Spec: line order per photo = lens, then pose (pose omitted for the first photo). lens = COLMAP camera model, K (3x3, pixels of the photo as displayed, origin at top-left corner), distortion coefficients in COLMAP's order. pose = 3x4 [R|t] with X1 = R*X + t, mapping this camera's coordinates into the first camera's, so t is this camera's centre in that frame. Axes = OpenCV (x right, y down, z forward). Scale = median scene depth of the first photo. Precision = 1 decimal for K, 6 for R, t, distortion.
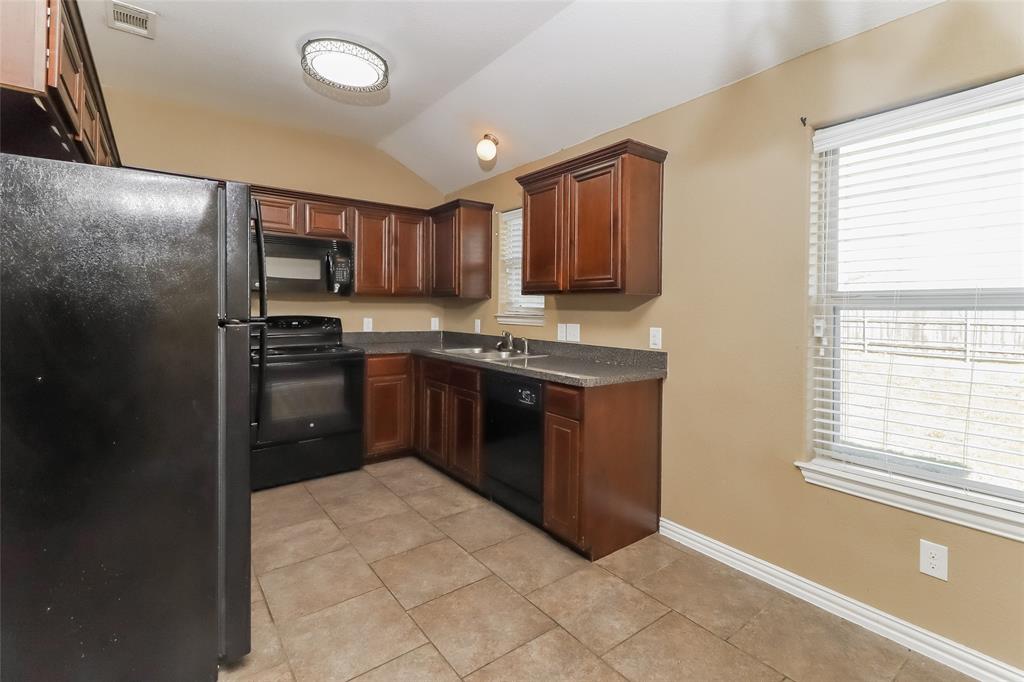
lens RADIAL K [[472.6, 0, 524.7], [0, 472.6, 307.8], [0, 0, 1]] dist [0.005854, -0.000126]
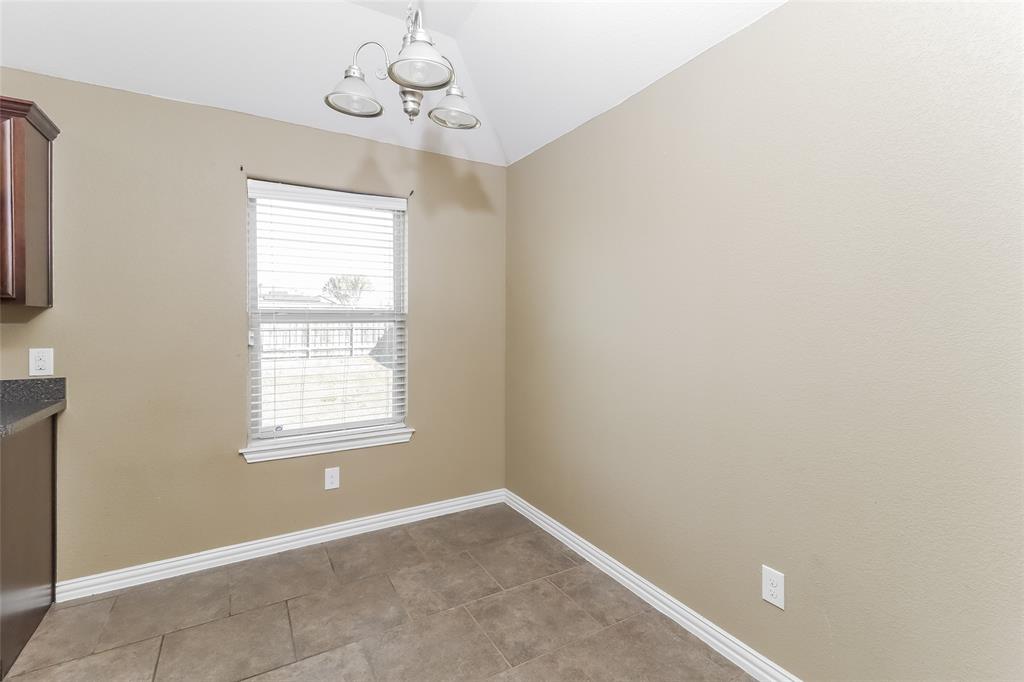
lens RADIAL K [[472.6, 0, 508.1], [0, 472.6, 321.6], [0, 0, 1]] dist [0.005854, -0.000126]
pose [[0.125253, -0.004419, 0.992115, -0.534880], [0.004116, 0.999984, 0.003934, -0.003080], [-0.992116, 0.003591, 0.125269, 0.170703]]
